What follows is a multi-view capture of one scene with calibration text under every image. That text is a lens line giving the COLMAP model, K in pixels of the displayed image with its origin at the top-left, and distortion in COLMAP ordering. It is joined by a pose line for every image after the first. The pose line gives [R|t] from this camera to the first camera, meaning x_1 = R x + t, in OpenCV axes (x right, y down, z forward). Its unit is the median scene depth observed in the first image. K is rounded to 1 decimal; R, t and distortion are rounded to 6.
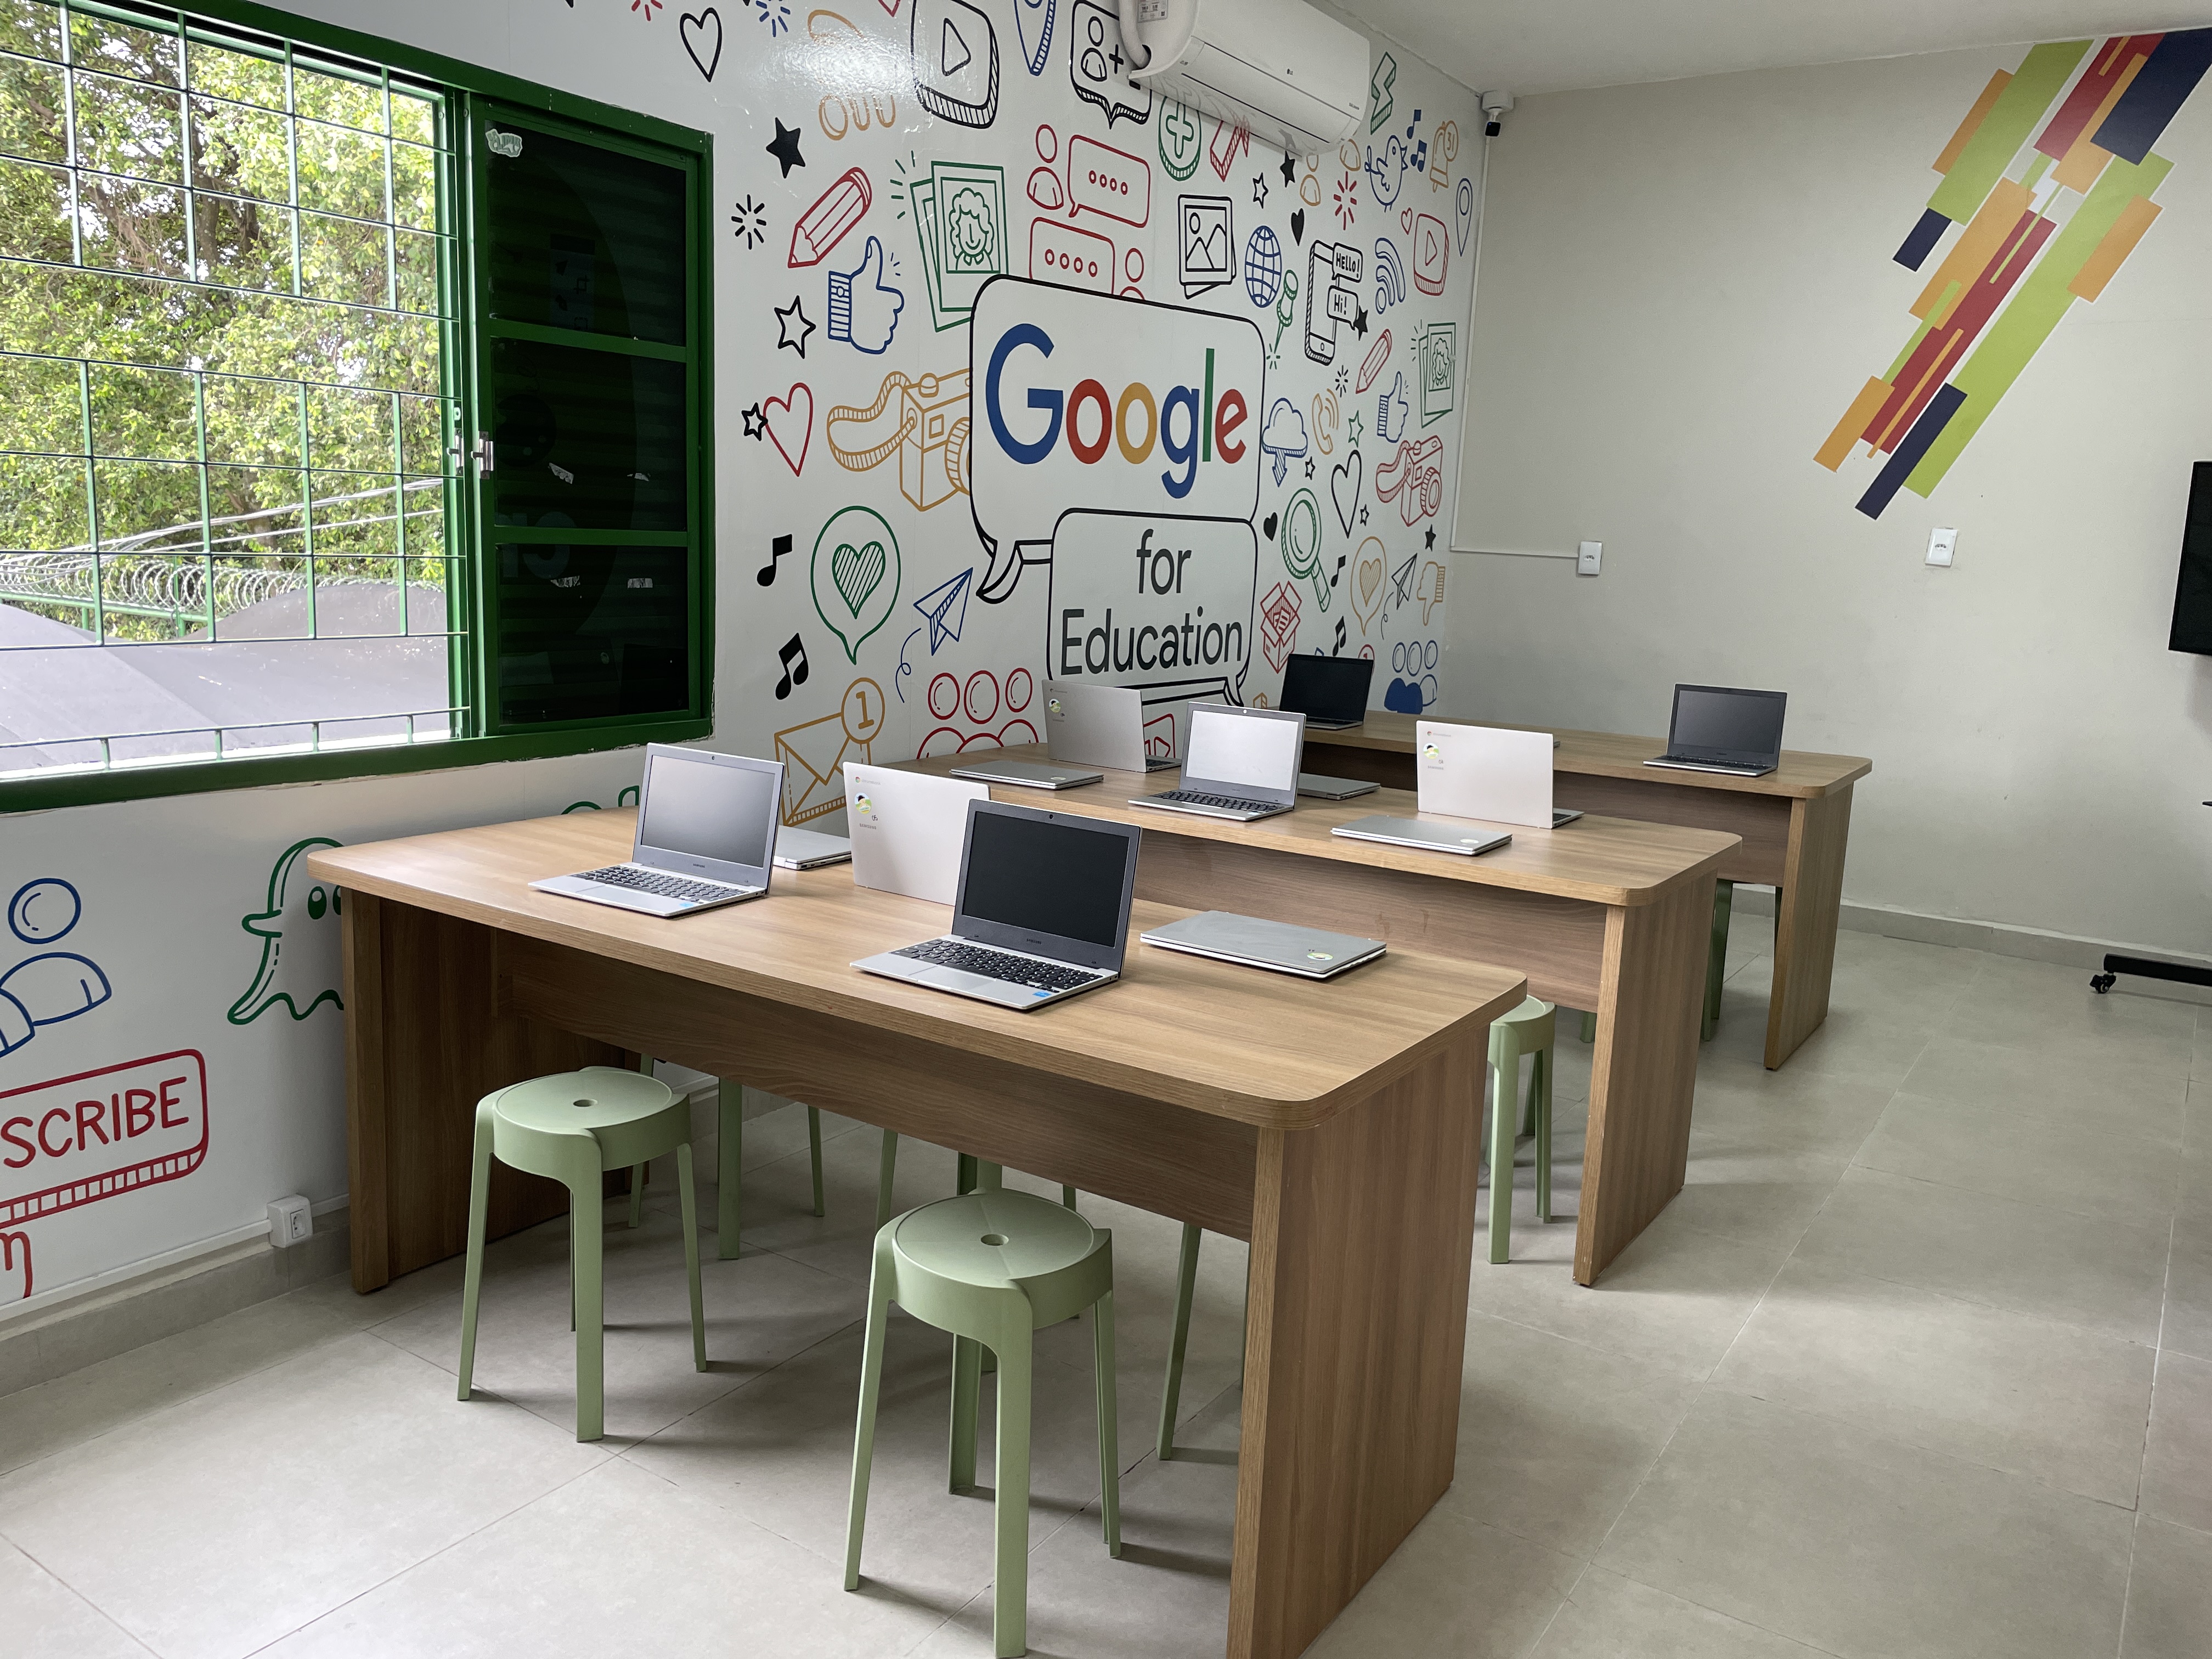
lens RADIAL K [[1694.8, 0, 1108.7], [0, 1694.8, 825.3], [0, 0, 1]] dist [0.029222, -0.024811]
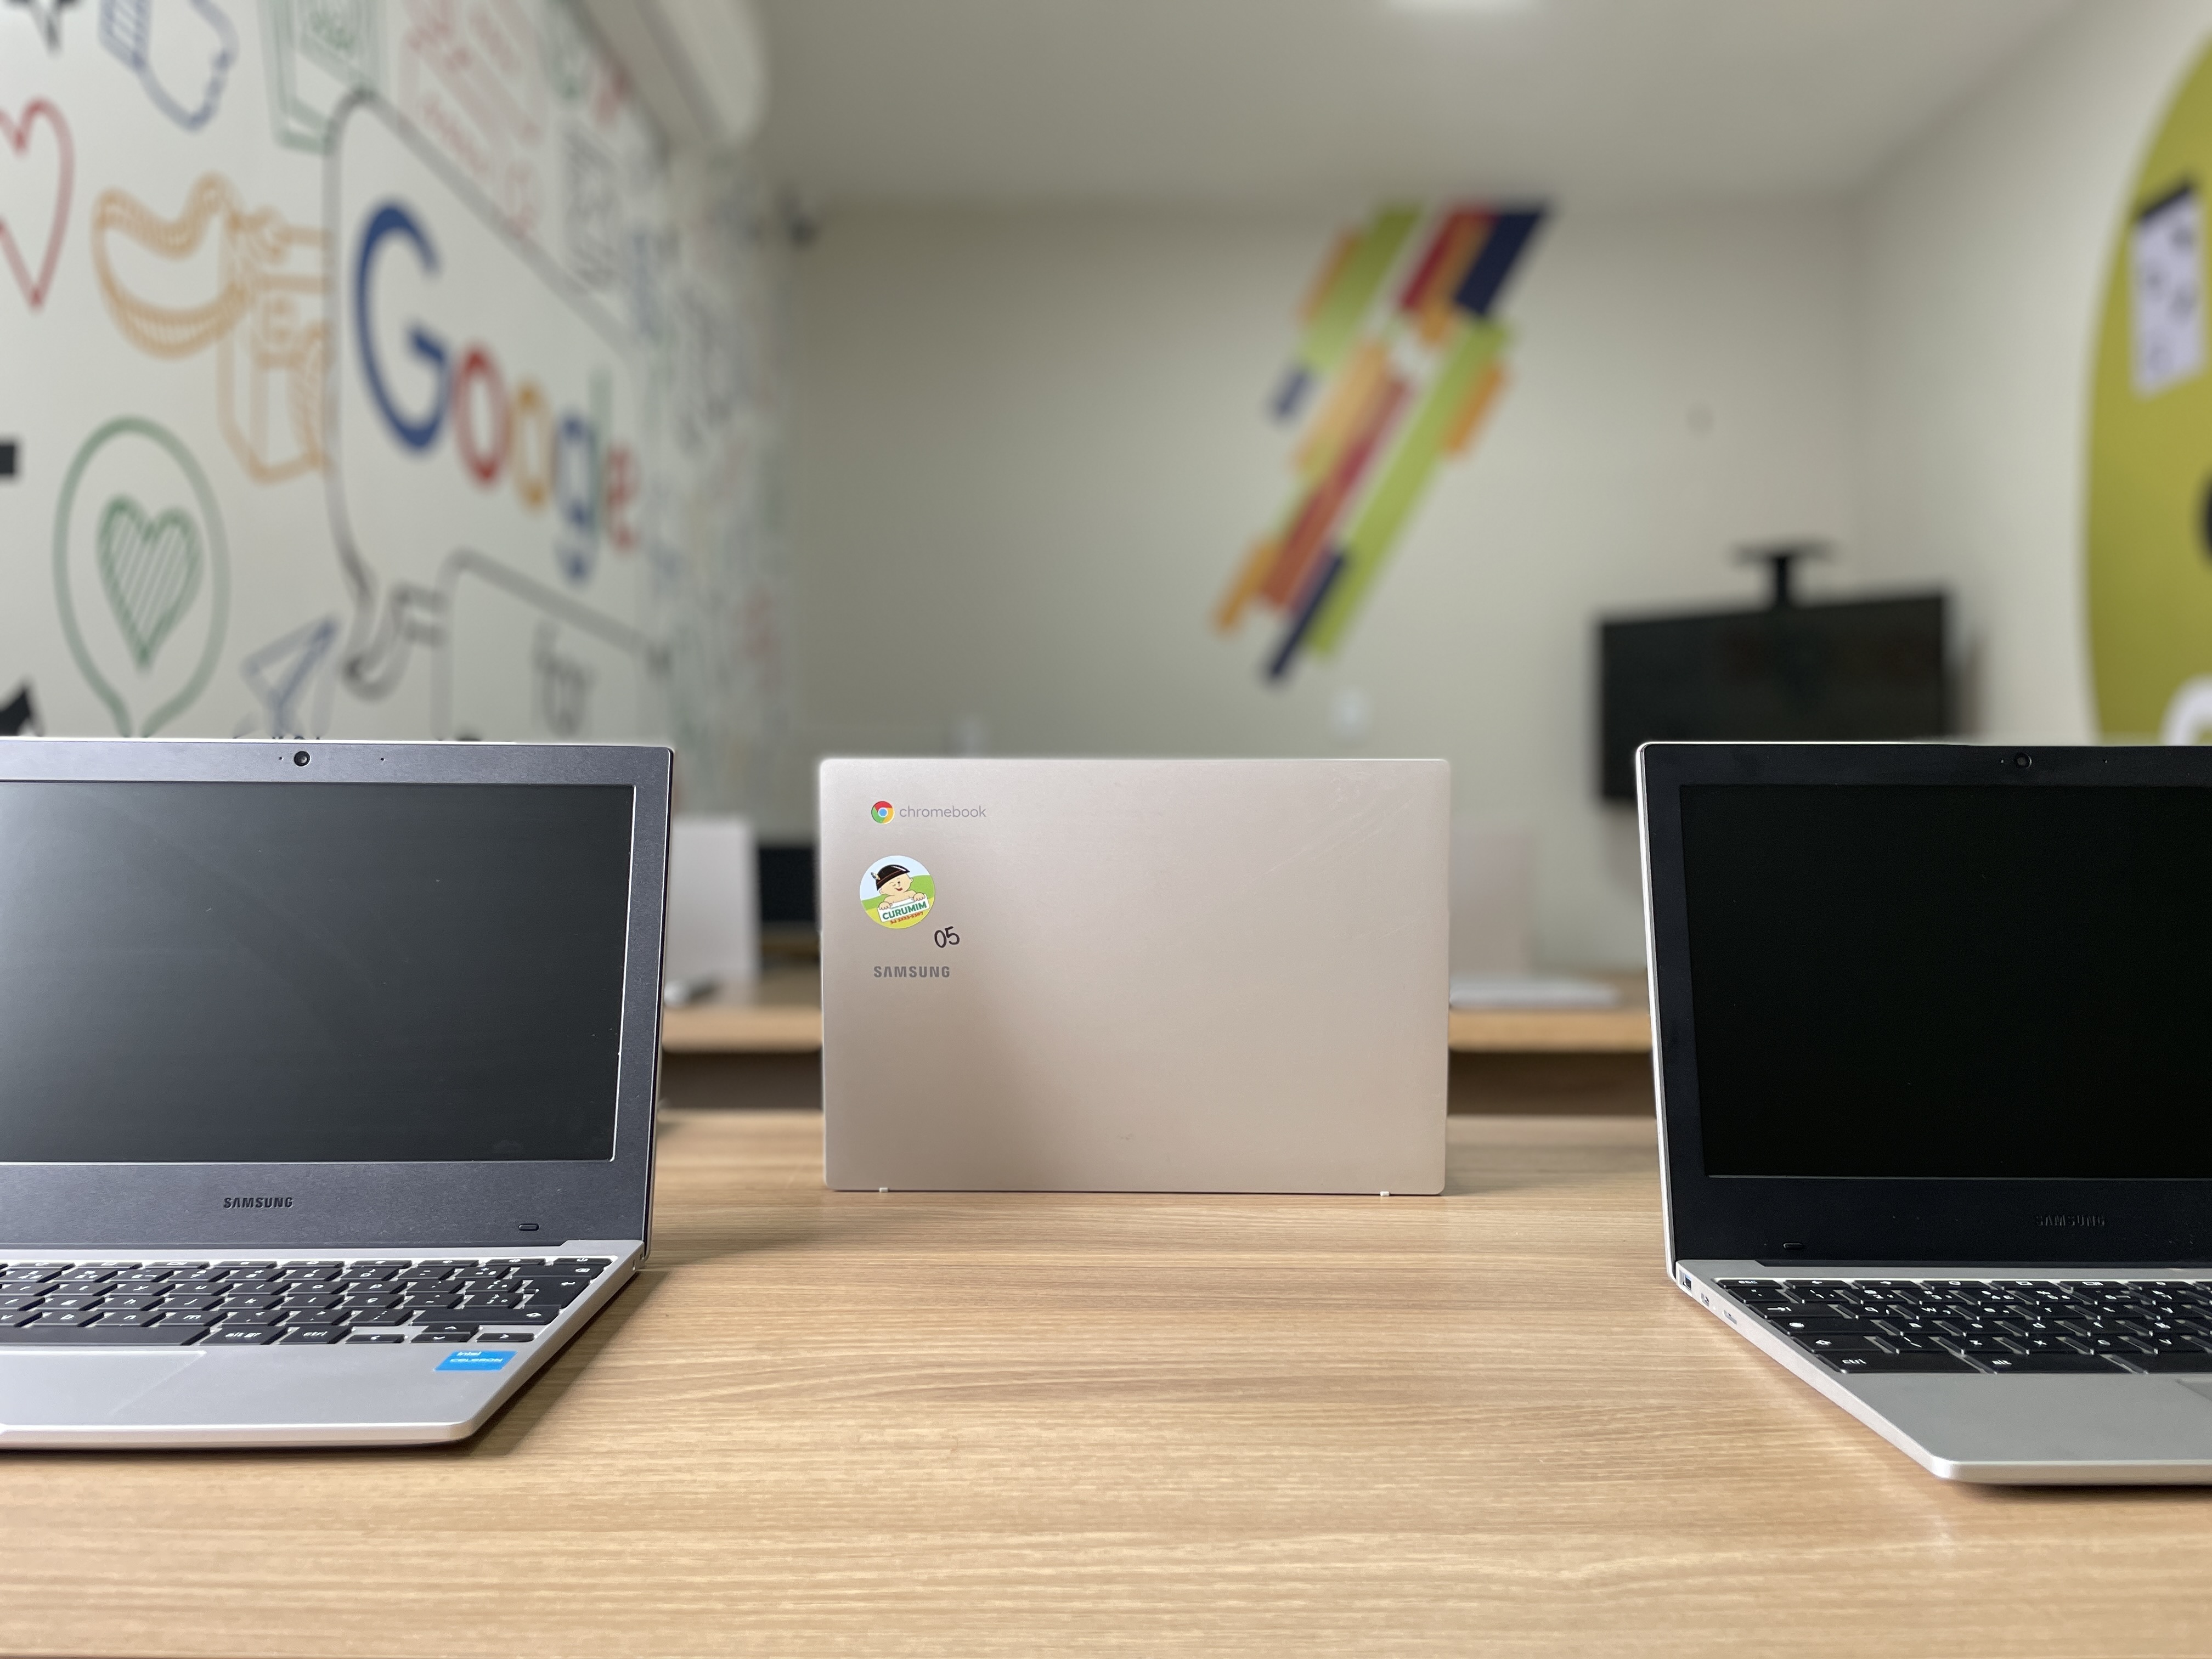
lens RADIAL K [[1694.8, 0, 1103.1], [0, 1694.8, 828.7], [0, 0, 1]] dist [0.029222, -0.024811]
pose [[0.834323, -0.025245, 0.550697, -0.147310], [0.125863, 0.981290, -0.145702, 0.013857], [-0.536715, 0.190875, 0.821890, 0.392320]]
